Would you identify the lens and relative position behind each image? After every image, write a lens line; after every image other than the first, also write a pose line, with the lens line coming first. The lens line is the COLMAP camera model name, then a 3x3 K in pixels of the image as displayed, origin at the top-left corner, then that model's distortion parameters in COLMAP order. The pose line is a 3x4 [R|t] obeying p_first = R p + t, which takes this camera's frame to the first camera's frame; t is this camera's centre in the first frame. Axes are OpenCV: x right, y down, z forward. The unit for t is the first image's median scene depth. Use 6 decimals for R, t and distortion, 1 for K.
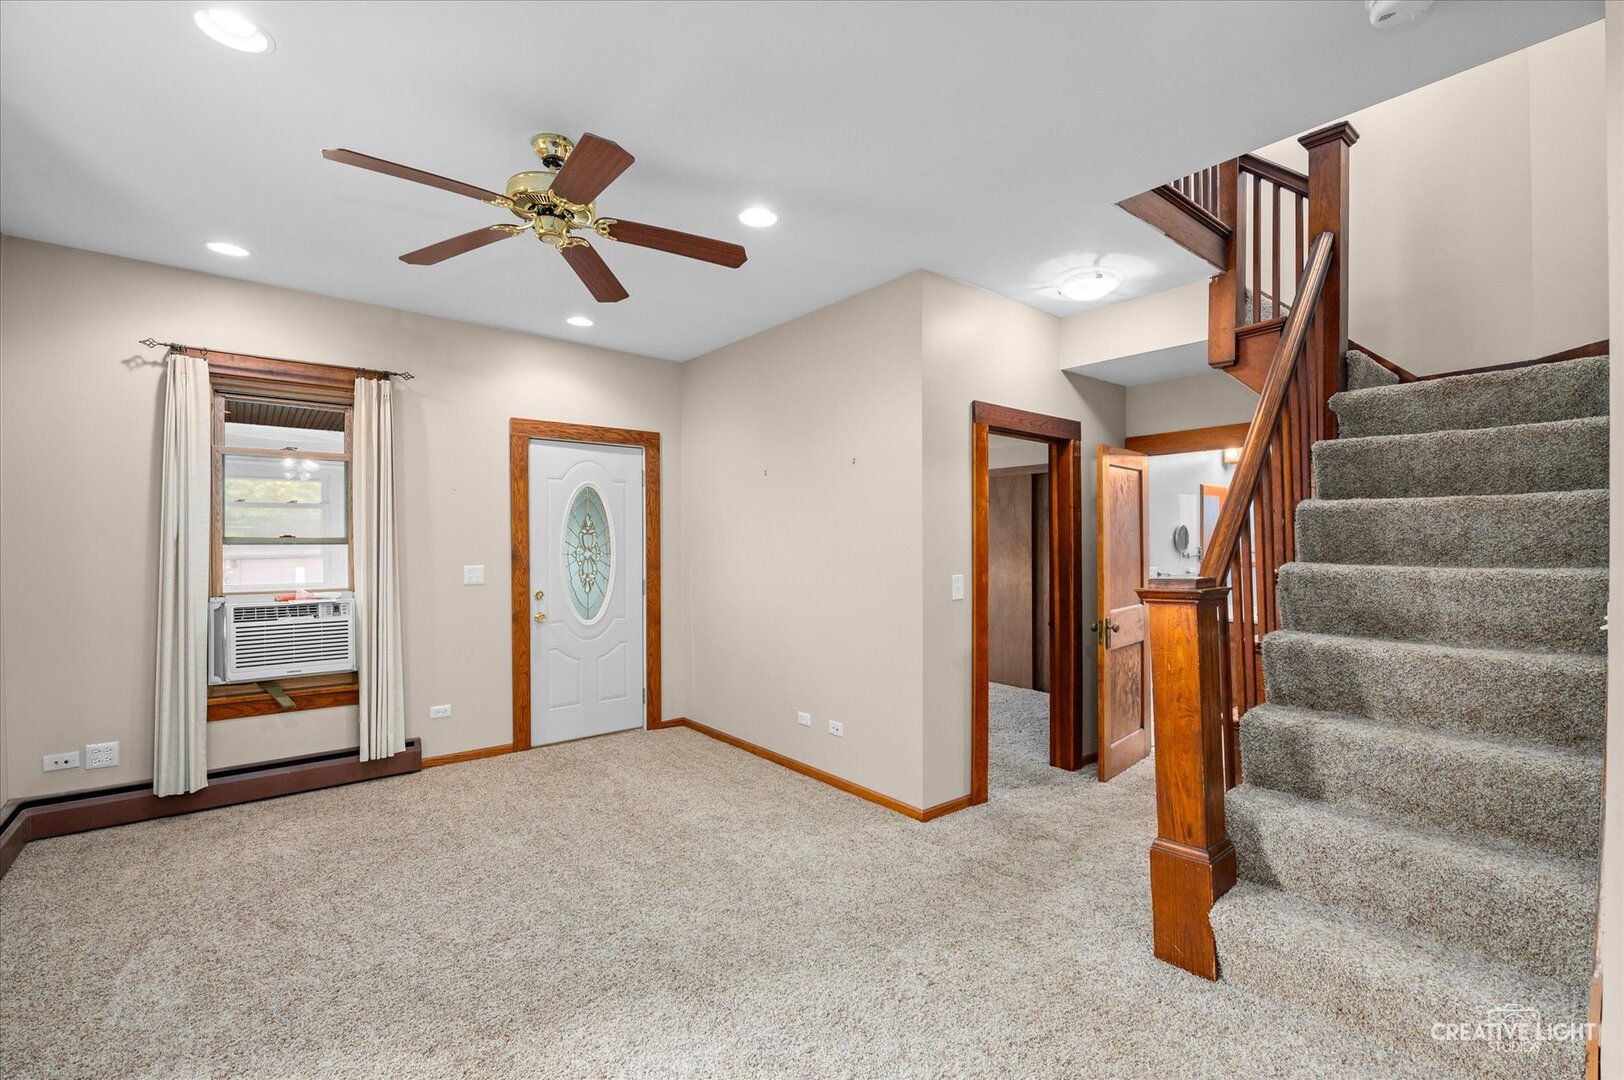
lens RADIAL K [[722.3, 0, 807.3], [0, 722.3, 540.2], [0, 0, 1]] dist [-0.003675, -0.002006]
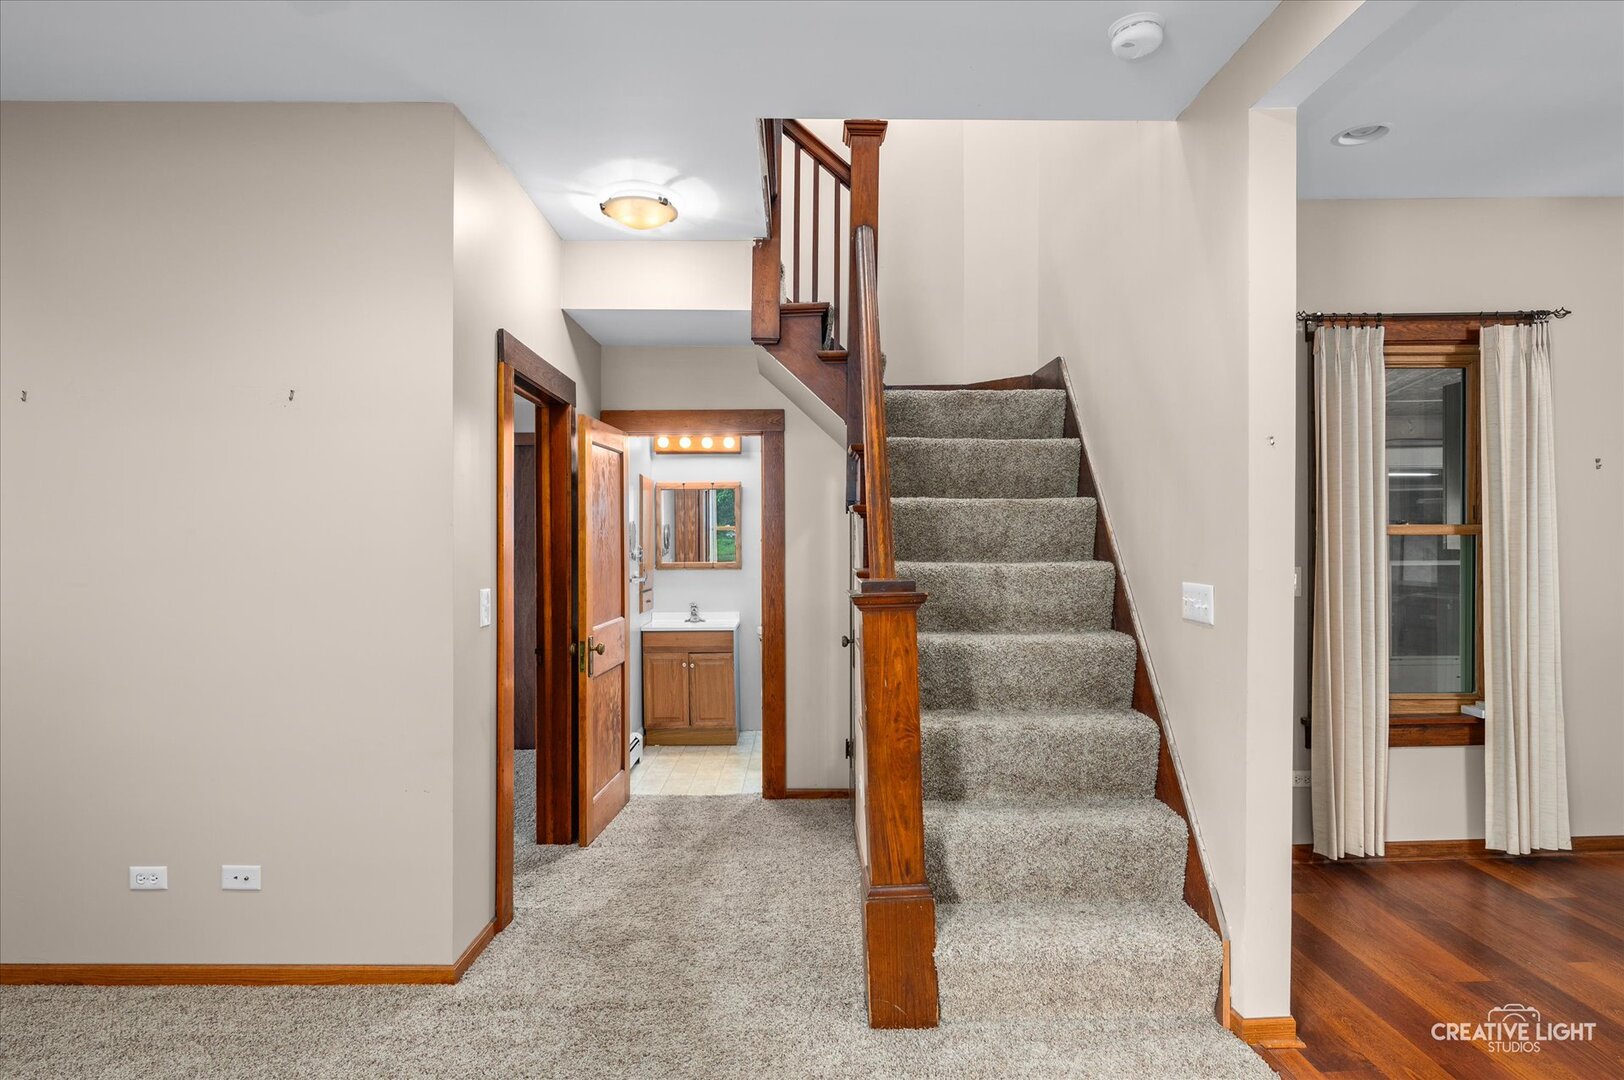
lens RADIAL K [[893.2, 0, 816.2], [0, 893.2, 537.5], [0, 0, 1]] dist [-0.005706, 0.001536]
pose [[0.615330, 0.006992, 0.788239, -0.323343], [-0.003804, 0.999975, -0.005900, 0.007360], [-0.788261, 0.000632, 0.615341, 0.342572]]
